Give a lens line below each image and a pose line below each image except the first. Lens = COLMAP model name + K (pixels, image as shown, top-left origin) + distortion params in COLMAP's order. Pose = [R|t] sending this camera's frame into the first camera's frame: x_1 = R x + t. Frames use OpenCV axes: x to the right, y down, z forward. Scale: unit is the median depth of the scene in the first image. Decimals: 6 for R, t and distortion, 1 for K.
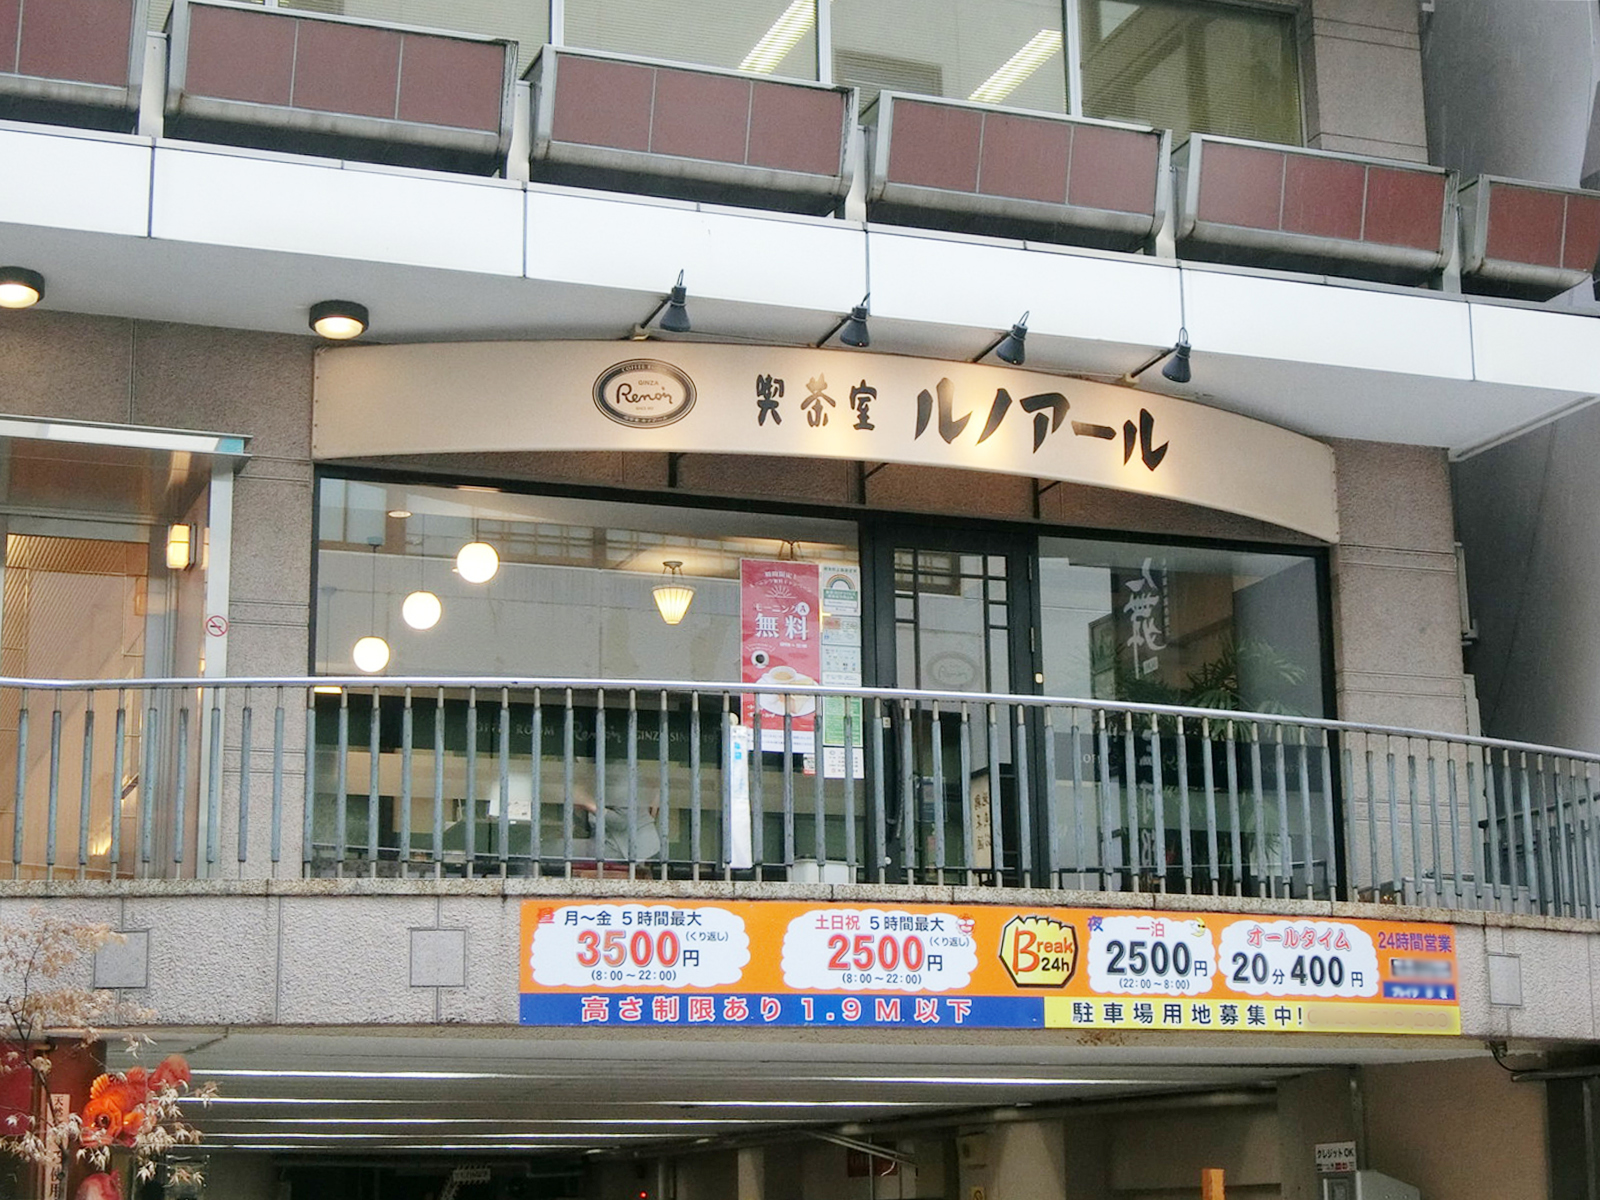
lens RADIAL K [[2702.9, 0, 793.6], [0, 2702.9, 595.2], [0, 0, 1]] dist [-0.047518, 0.000000]
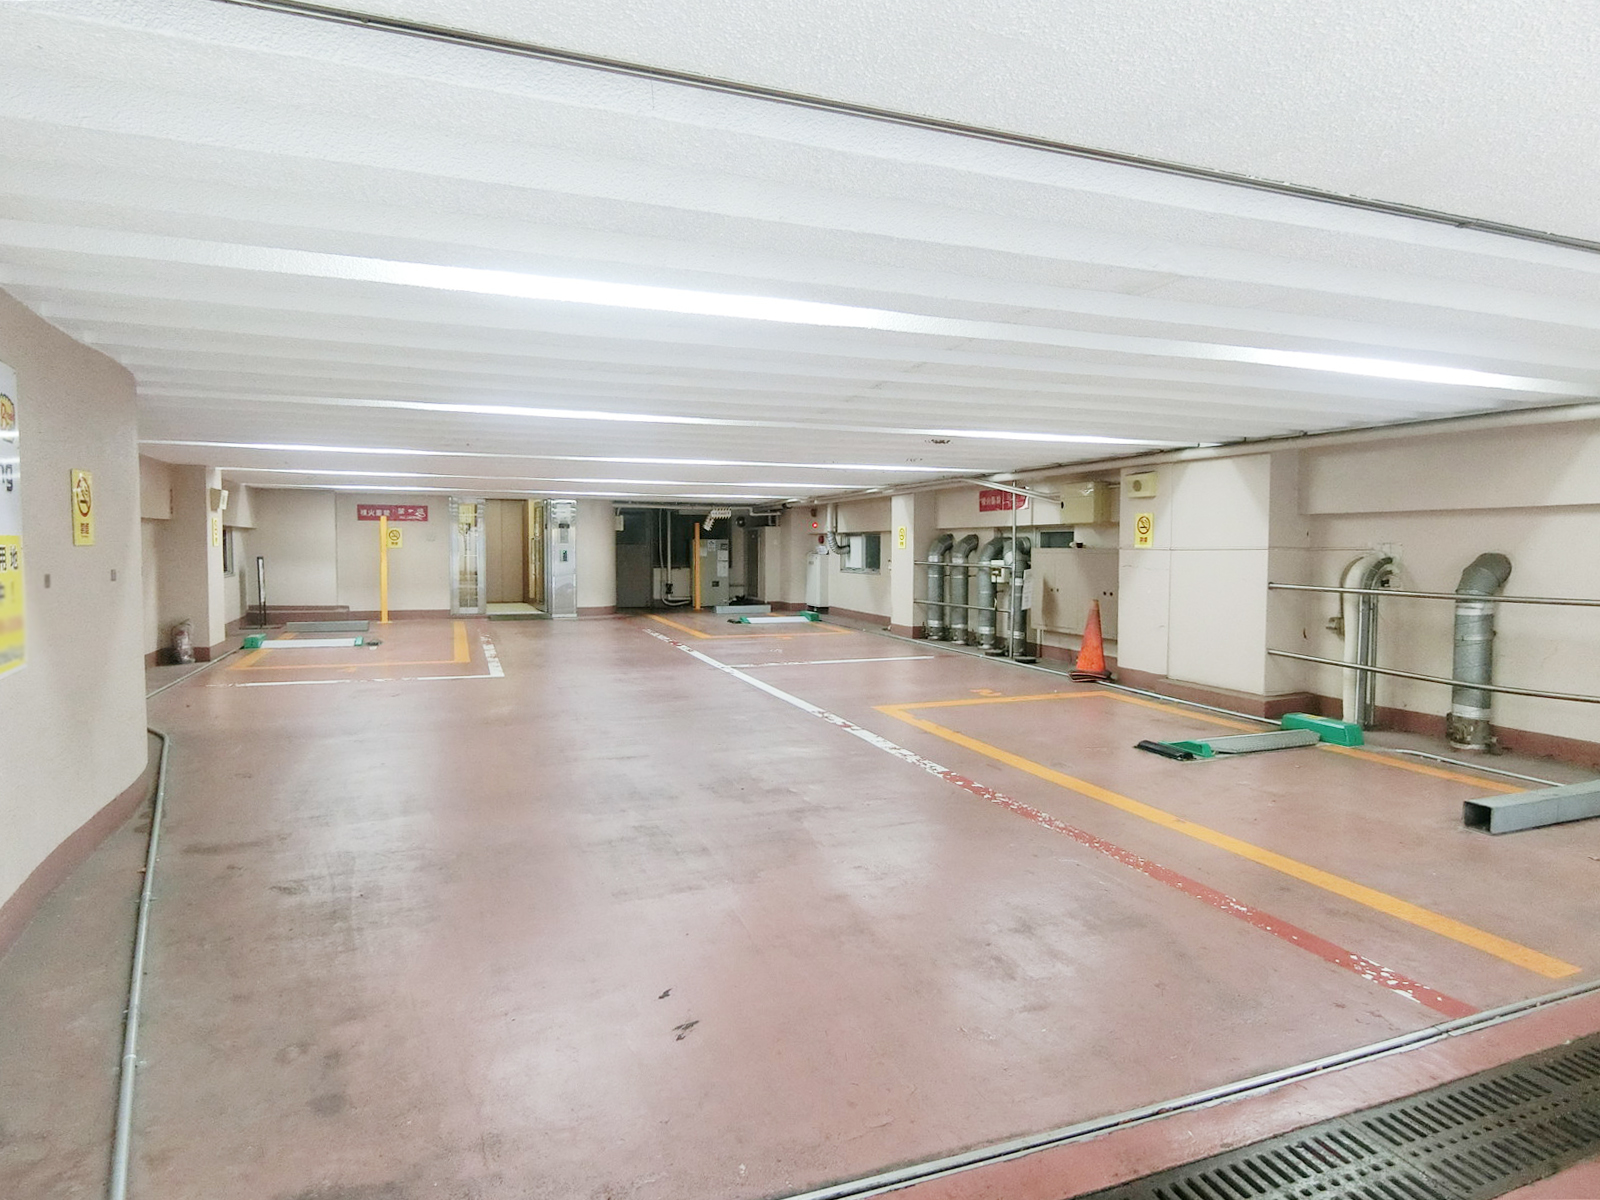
lens RADIAL K [[919.1, 0, 795.5], [0, 919.1, 597.3], [0, 0, 1]] dist [0.002590, 0.000555]
pose [[0.999826, 0.018258, -0.003915, -0.118955], [-0.016415, 0.959339, 0.281780, 0.169153], [0.008901, -0.281667, 0.959471, 0.698793]]
